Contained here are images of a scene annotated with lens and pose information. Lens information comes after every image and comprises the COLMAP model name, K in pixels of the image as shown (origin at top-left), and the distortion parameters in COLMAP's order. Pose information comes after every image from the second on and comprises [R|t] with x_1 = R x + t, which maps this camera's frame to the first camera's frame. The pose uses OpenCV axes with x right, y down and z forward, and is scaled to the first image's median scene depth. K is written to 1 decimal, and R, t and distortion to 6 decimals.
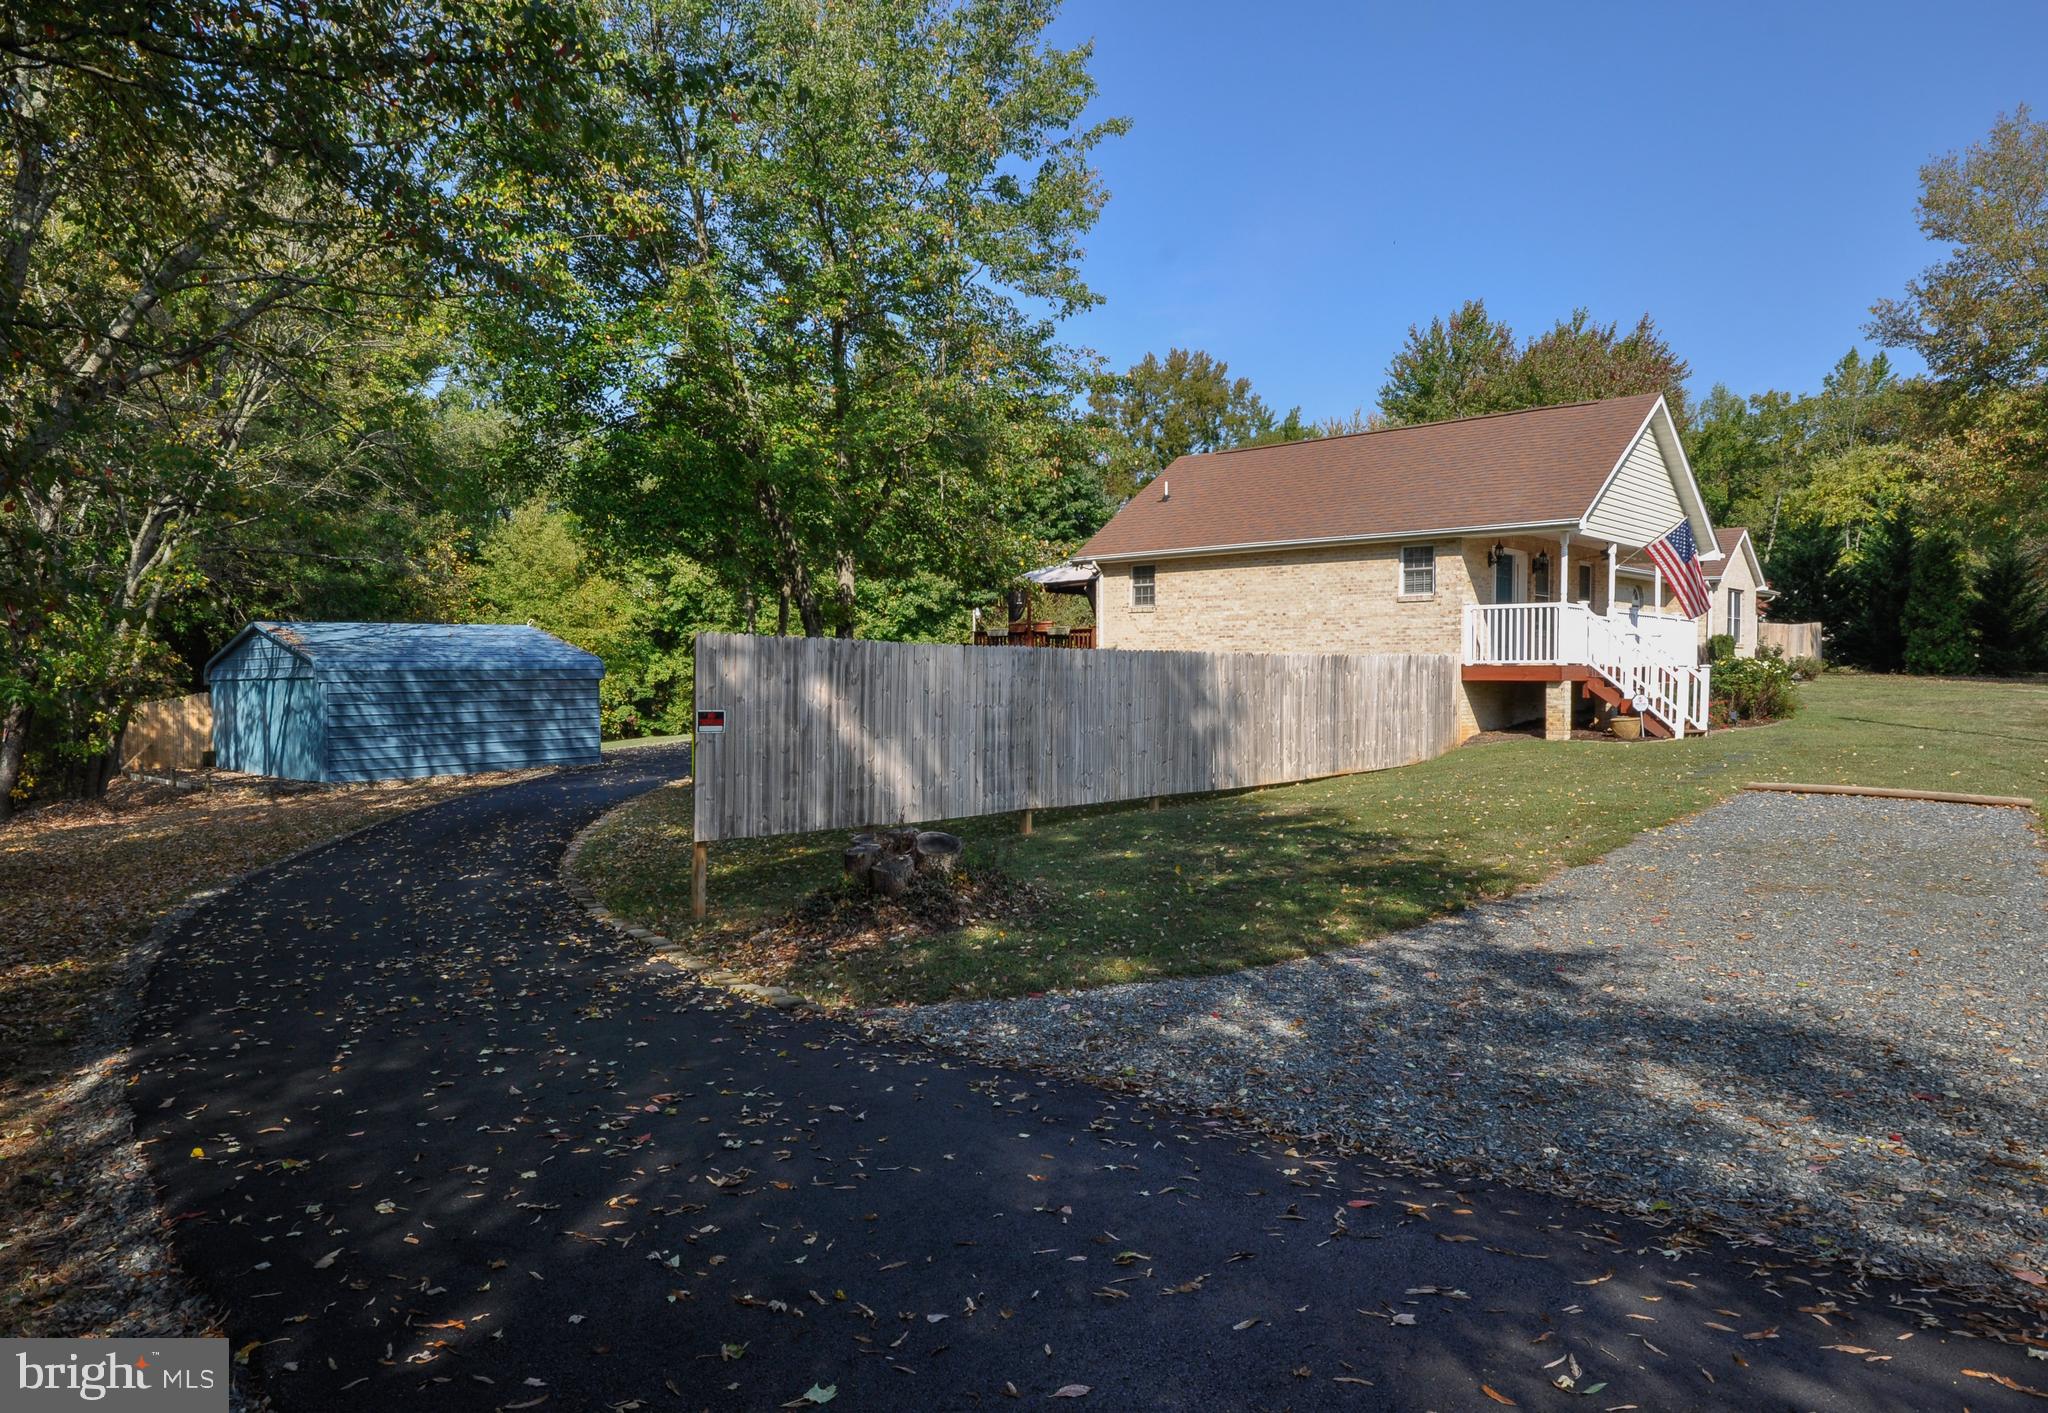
lens RADIAL K [[1345.0, 0, 998.9], [0, 1345.0, 699.3], [0, 0, 1]] dist [0.001697, -0.003256]
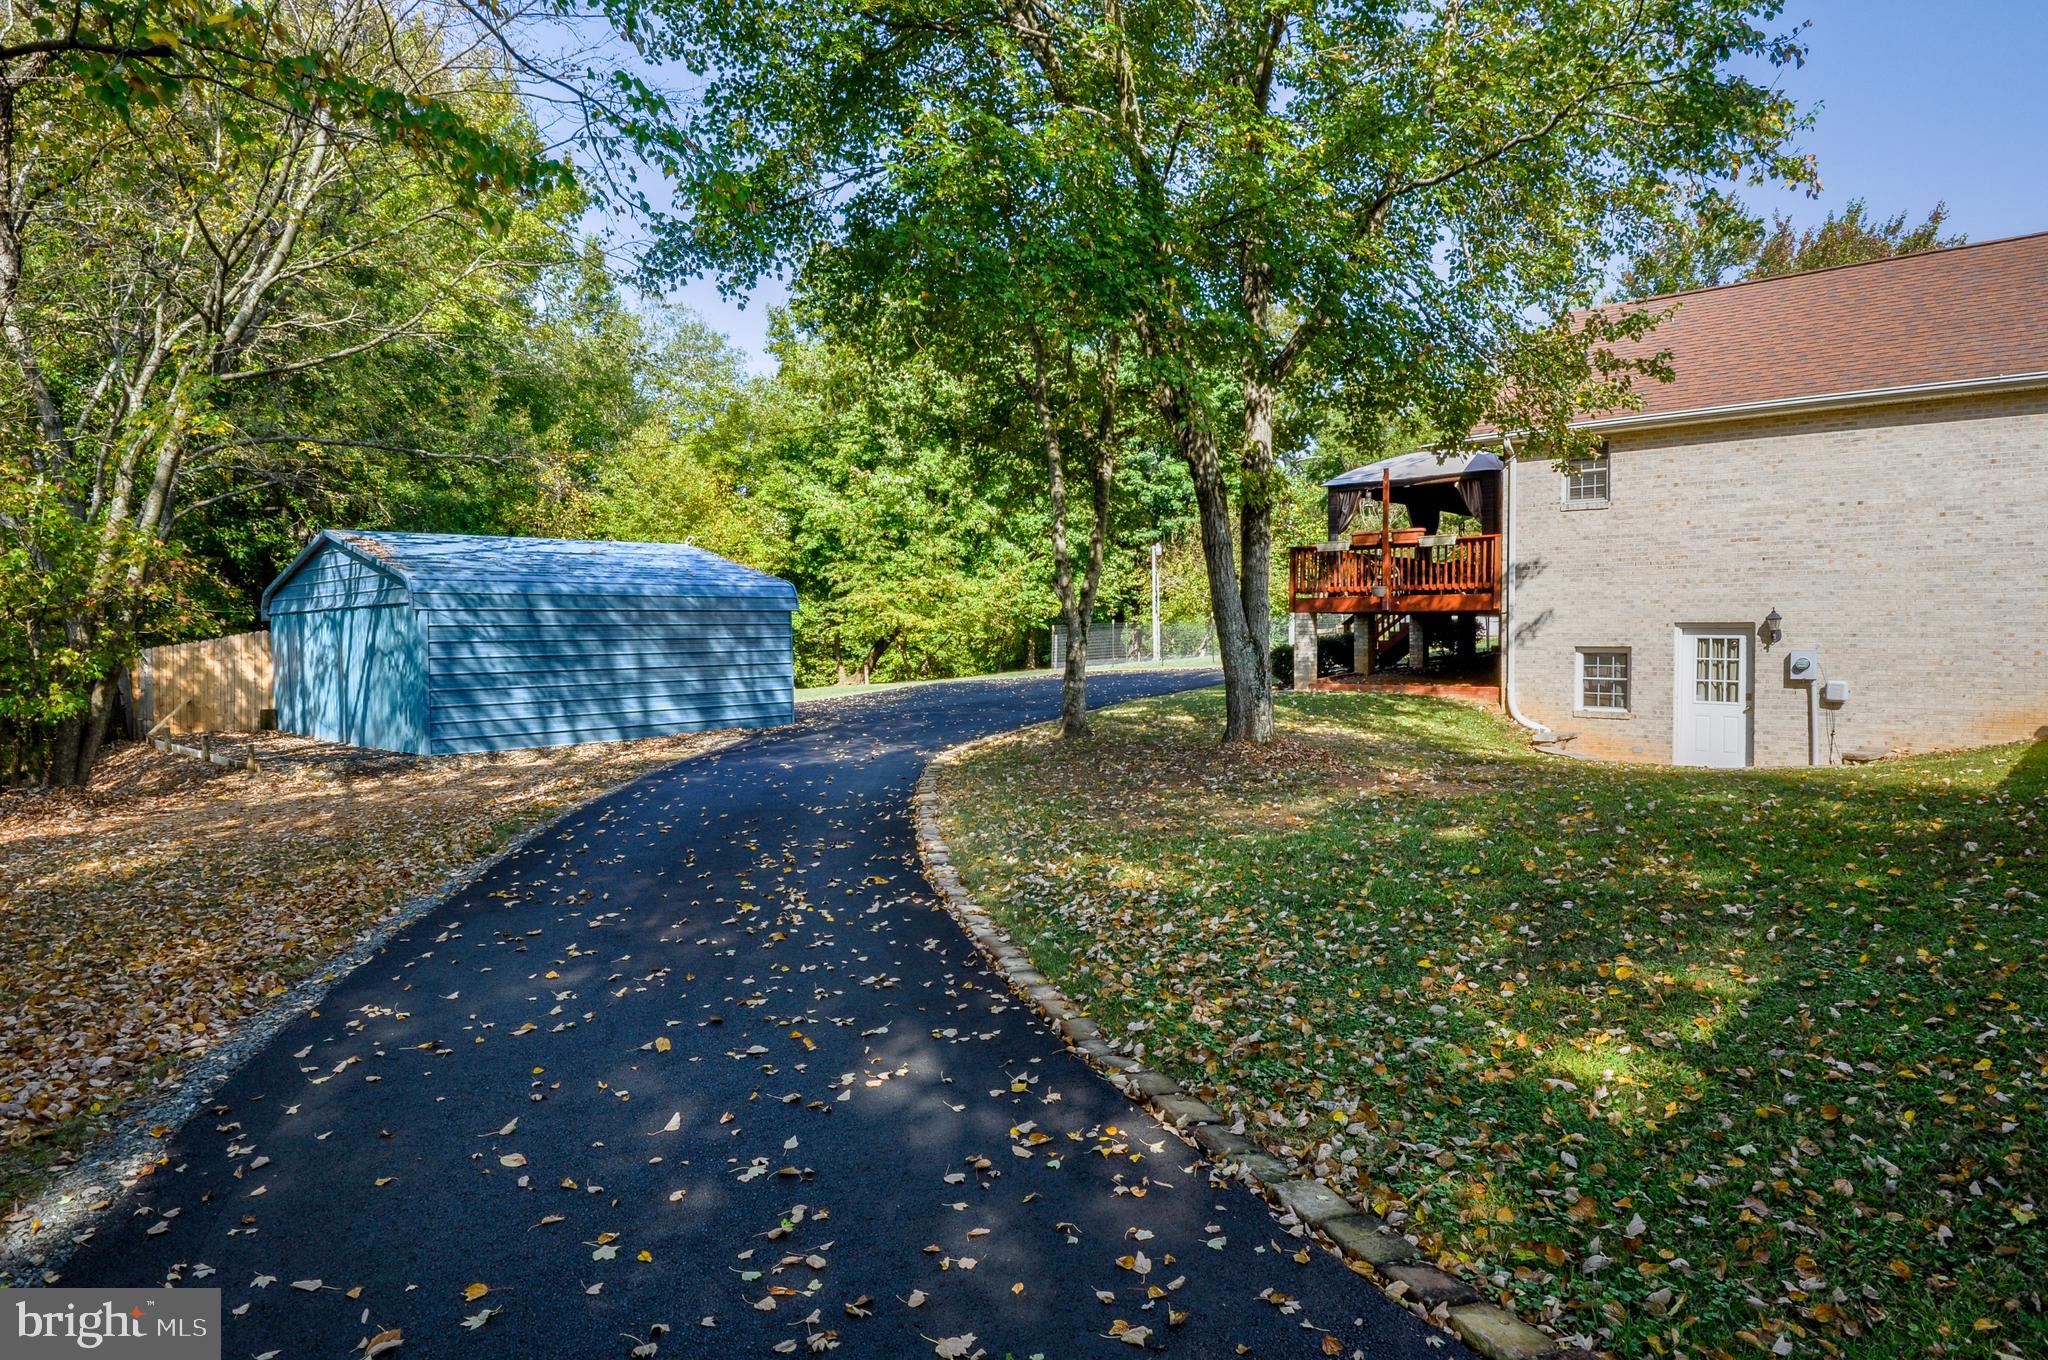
lens RADIAL K [[1231.9, 0, 1036.2], [0, 1231.9, 661.1], [0, 0, 1]] dist [-0.008937, 0.000334]
pose [[0.999993, -0.002349, 0.002986, -0.179395], [0.002338, 0.999991, 0.003530, 0.011305], [-0.002995, -0.003523, 0.999989, 0.349503]]
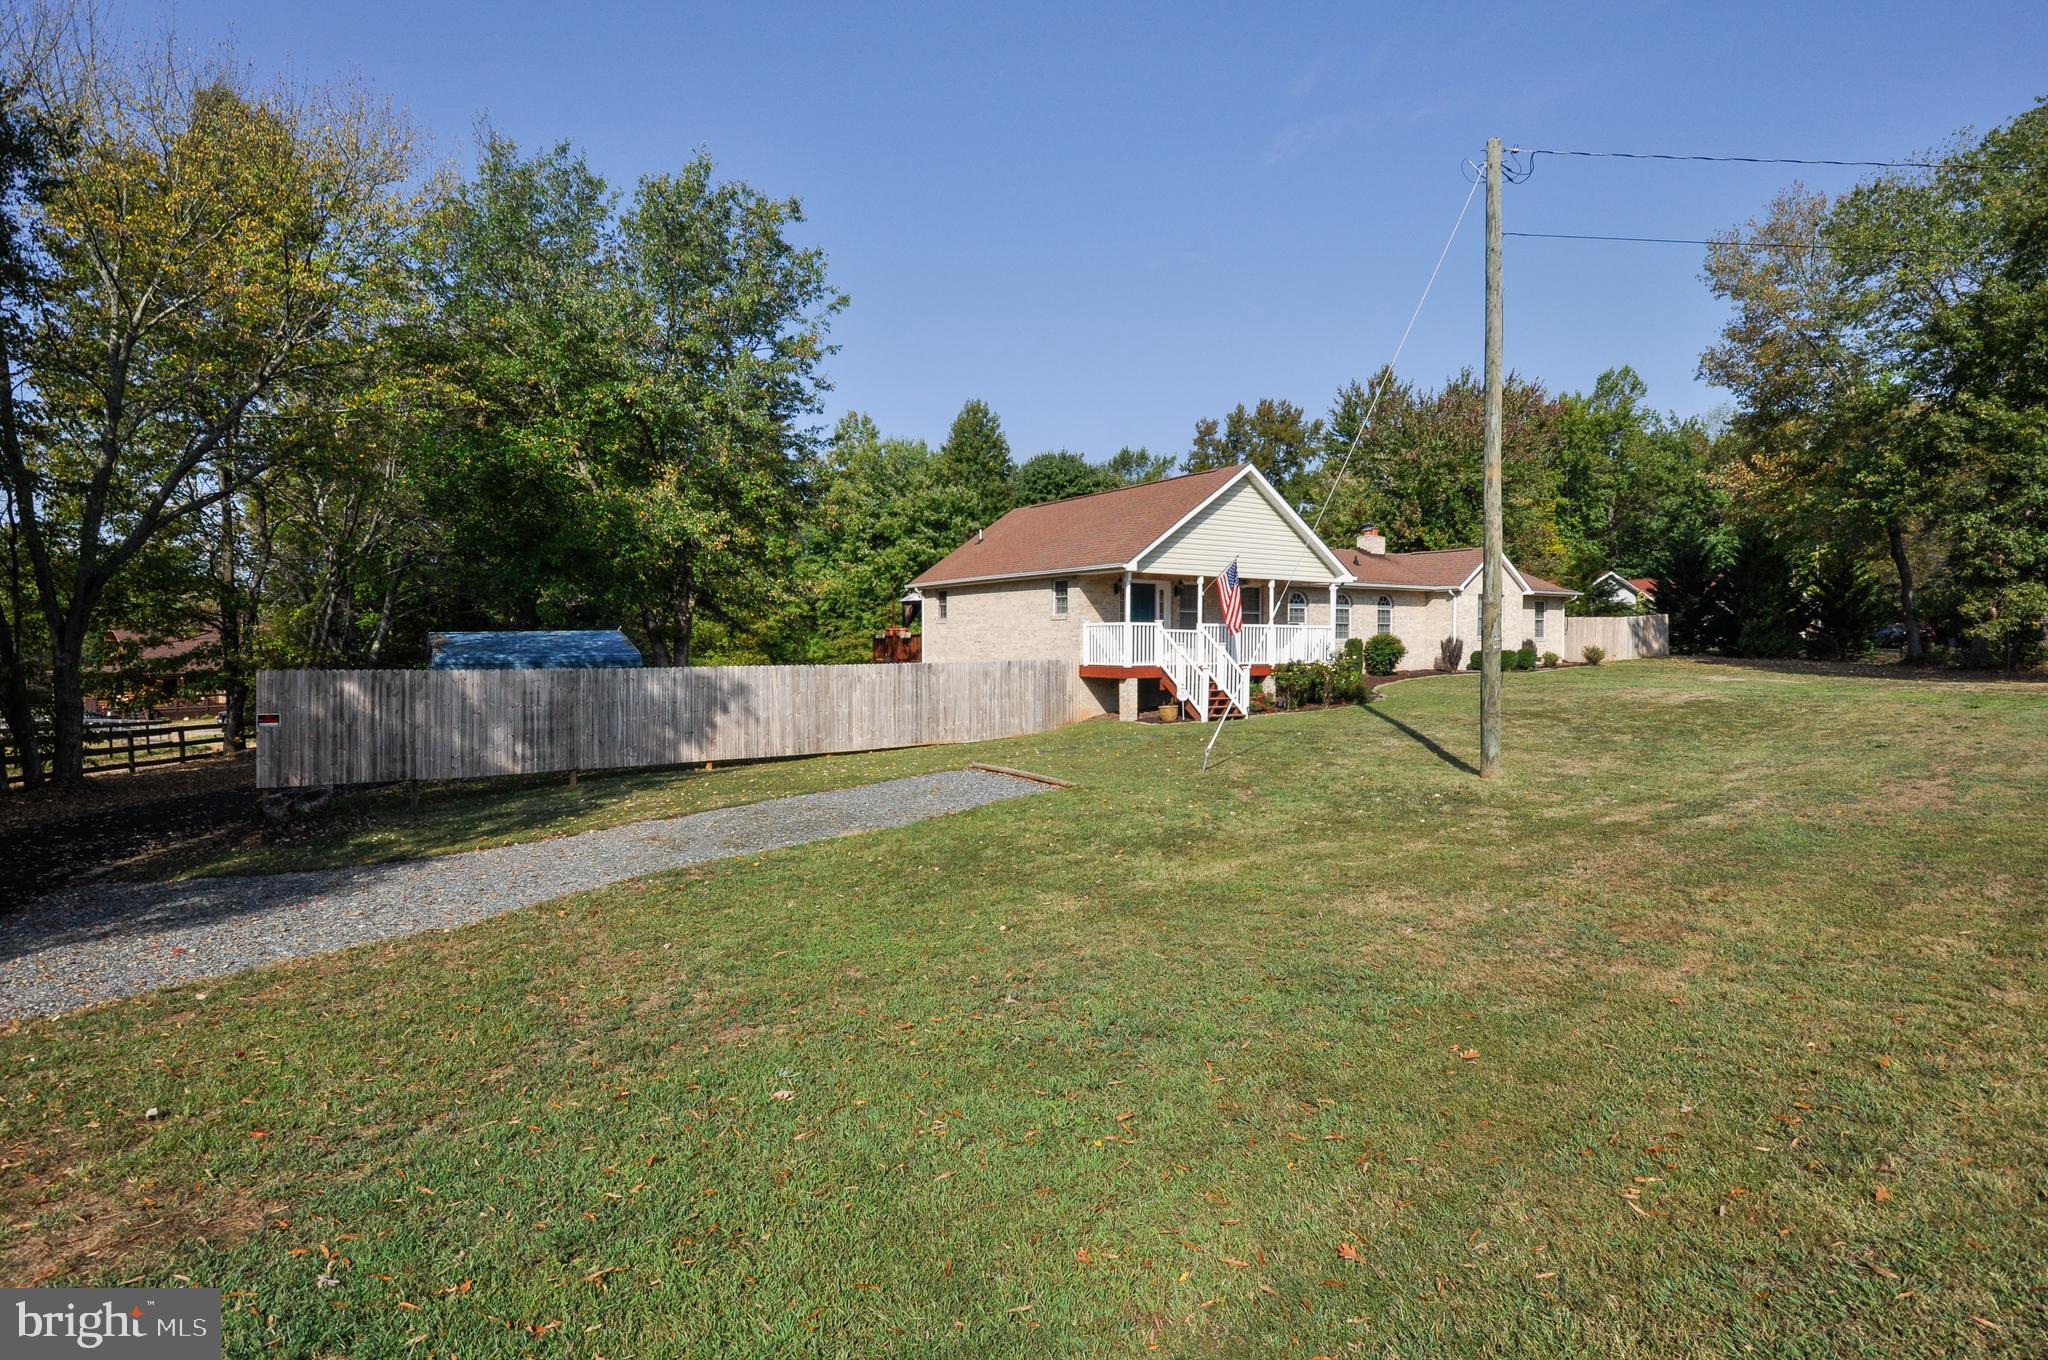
lens RADIAL K [[1002.5, 0, 1030.9], [0, 1002.5, 673.2], [0, 0, 1]] dist [-0.018359, -0.008770]
pose [[0.974337, 0.004404, -0.225053, 0.431827], [-0.000869, 0.999875, 0.015805, -0.027631], [0.225094, -0.015204, 0.974218, -0.022379]]
